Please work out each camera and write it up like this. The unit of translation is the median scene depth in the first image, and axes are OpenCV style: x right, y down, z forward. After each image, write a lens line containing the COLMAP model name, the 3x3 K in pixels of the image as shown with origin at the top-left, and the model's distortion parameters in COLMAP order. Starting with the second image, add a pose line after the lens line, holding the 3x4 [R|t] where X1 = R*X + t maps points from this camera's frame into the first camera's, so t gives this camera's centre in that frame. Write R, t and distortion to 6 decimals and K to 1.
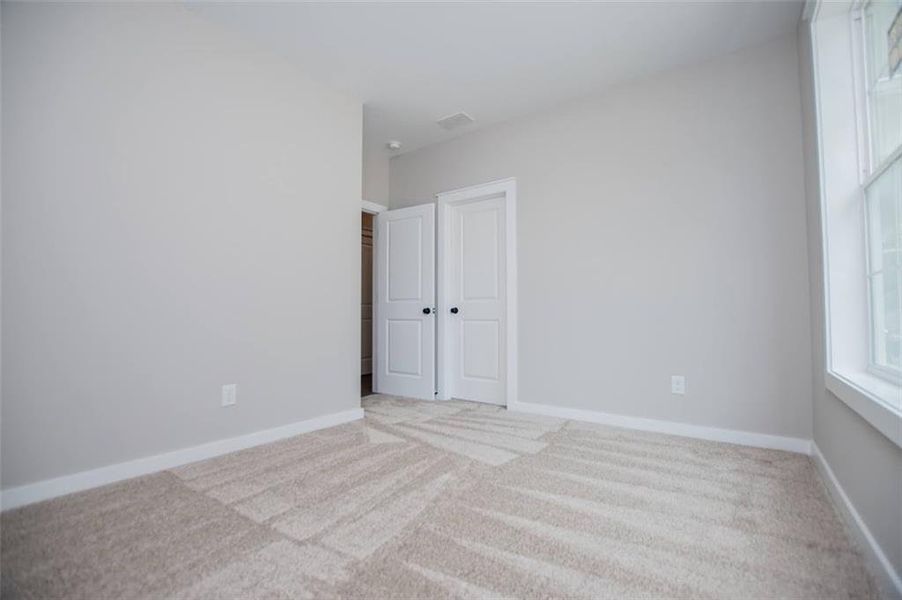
lens RADIAL K [[407.2, 0, 465.3], [0, 407.2, 300.5], [0, 0, 1]] dist [-0.020101, 0.000078]
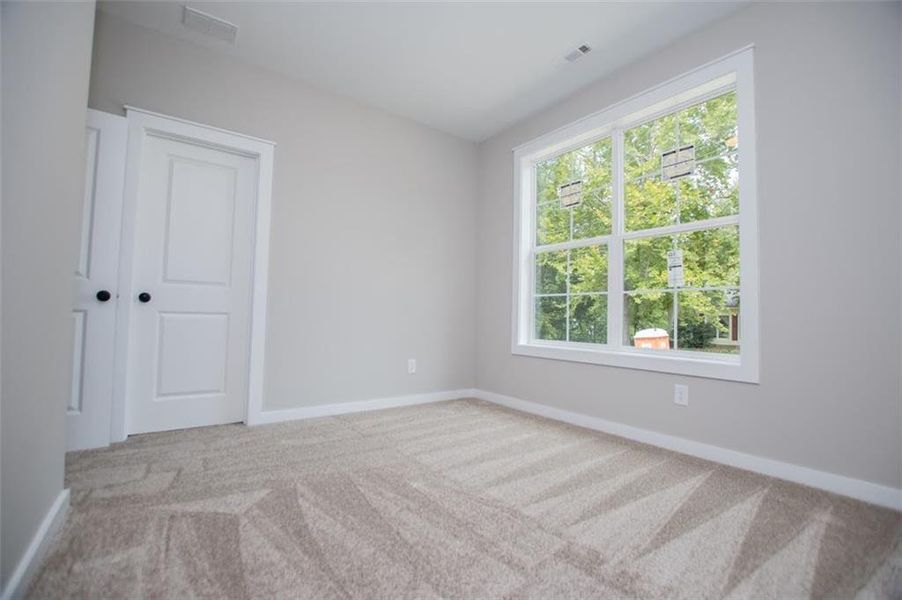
lens RADIAL K [[407.2, 0, 445.0], [0, 407.2, 303.3], [0, 0, 1]] dist [-0.020101, 0.000078]
pose [[0.315404, 0.034804, 0.948319, -0.575636], [-0.060989, 0.998005, -0.016343, 0.018591], [-0.946996, -0.052682, 0.316897, 0.415342]]
